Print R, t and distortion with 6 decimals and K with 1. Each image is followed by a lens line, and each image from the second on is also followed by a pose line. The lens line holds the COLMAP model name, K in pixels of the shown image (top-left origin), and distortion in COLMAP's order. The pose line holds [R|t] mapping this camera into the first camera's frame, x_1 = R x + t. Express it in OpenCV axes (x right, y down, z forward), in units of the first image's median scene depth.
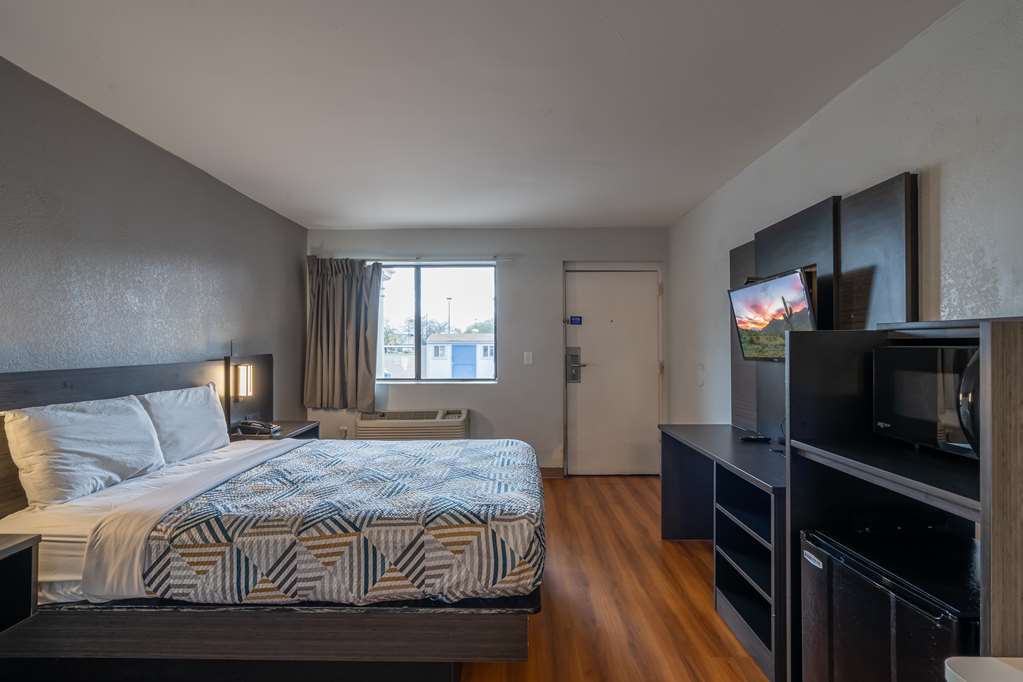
lens RADIAL K [[467.2, 0, 511.7], [0, 467.2, 344.1], [0, 0, 1]] dist [-0.003769, 0.000453]
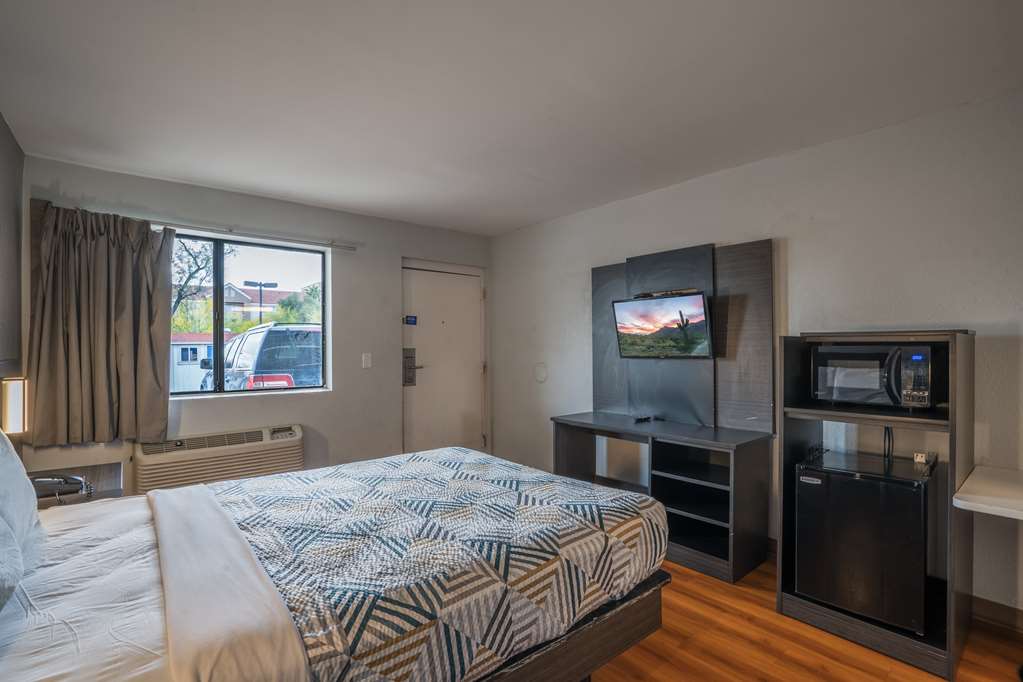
lens RADIAL K [[476.3, 0, 511.5], [0, 476.3, 341.0], [0, 0, 1]] dist [-0.036755, 0.000576]
pose [[0.763253, 0.008582, 0.646043, -0.896884], [-0.002807, 0.999946, -0.009966, 0.003003], [-0.646094, 0.005793, 0.763236, 0.337516]]
